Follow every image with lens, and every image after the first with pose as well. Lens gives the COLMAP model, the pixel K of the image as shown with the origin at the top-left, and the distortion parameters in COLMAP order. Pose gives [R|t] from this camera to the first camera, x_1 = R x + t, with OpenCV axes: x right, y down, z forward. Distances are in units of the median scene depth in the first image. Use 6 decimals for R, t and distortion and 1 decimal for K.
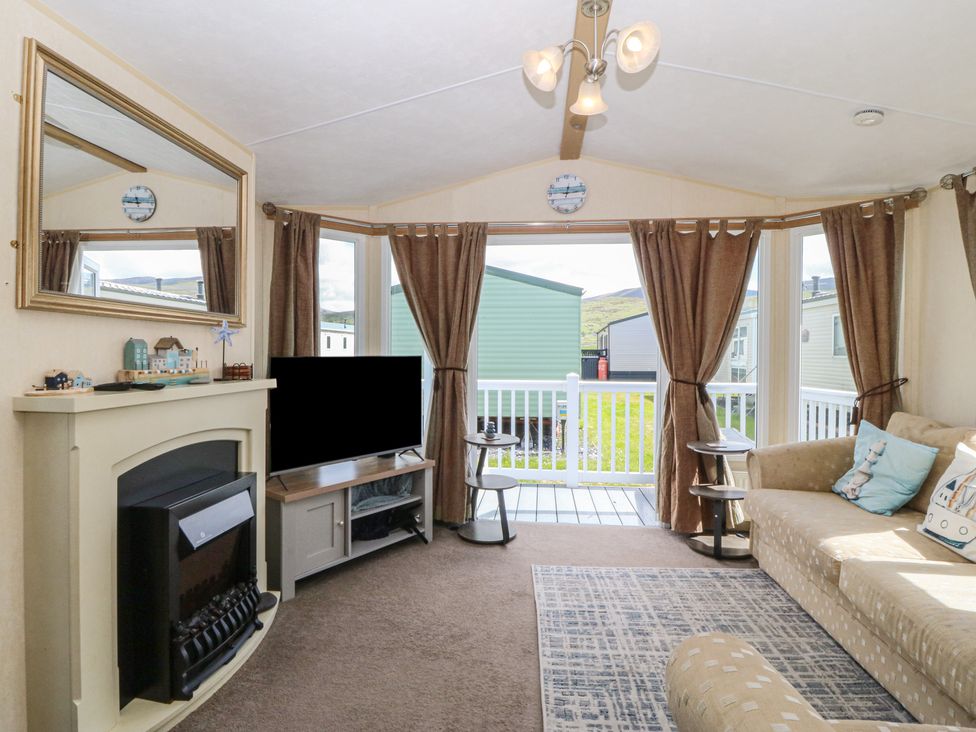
lens RADIAL K [[512.8, 0, 484.4], [0, 512.8, 354.5], [0, 0, 1]] dist [-0.001456, -0.003703]
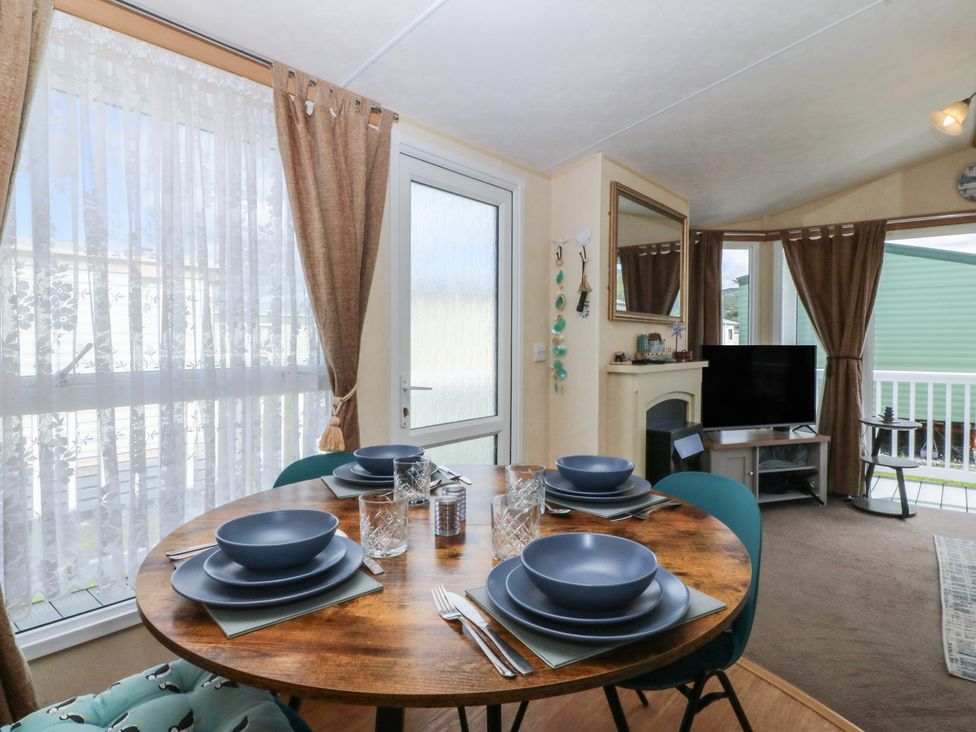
lens RADIAL K [[573.0, 0, 491.8], [0, 573.0, 351.7], [0, 0, 1]] dist [0.004086, -0.008970]
pose [[0.840981, 0.008847, -0.540993, -0.041978], [-0.002085, 0.999912, 0.013111, 0.002171], [0.541061, -0.009898, 0.840925, -0.504758]]
